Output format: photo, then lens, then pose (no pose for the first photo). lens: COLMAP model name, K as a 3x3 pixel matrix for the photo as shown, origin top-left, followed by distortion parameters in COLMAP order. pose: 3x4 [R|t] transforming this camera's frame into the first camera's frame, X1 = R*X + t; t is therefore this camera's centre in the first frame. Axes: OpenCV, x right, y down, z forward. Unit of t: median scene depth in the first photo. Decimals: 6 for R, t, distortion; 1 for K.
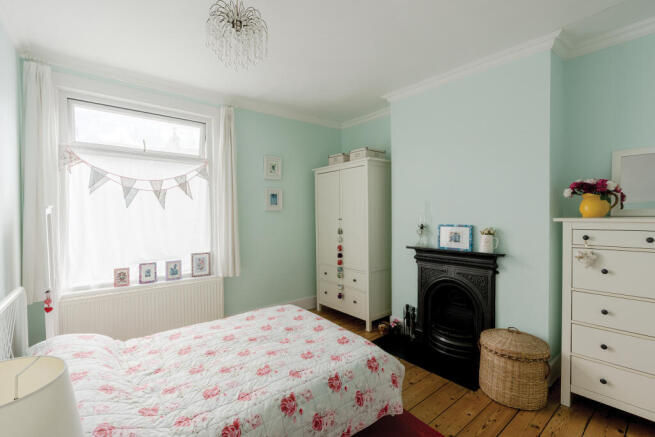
lens RADIAL K [[298.4, 0, 327.5], [0, 298.4, 218.5], [0, 0, 1]] dist [-0.002405, 0.000645]
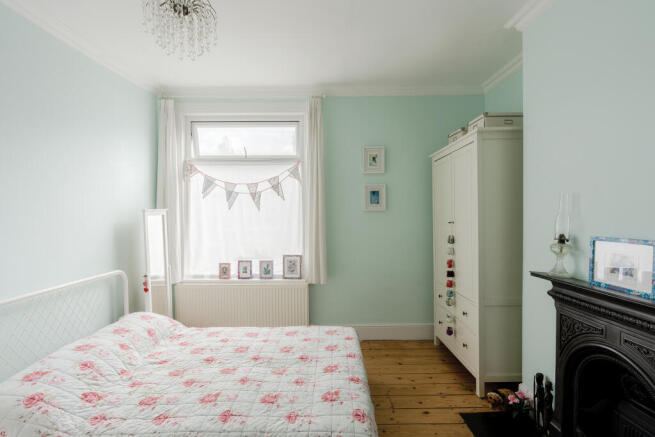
lens RADIAL K [[320.9, 0, 327.3], [0, 320.9, 219.8], [0, 0, 1]] dist [-0.004300, -0.000269]
pose [[0.775508, 0.010400, -0.631253, 0.353375], [-0.008138, 0.999946, 0.006477, -0.008296], [0.631286, 0.000114, 0.775550, 0.277915]]
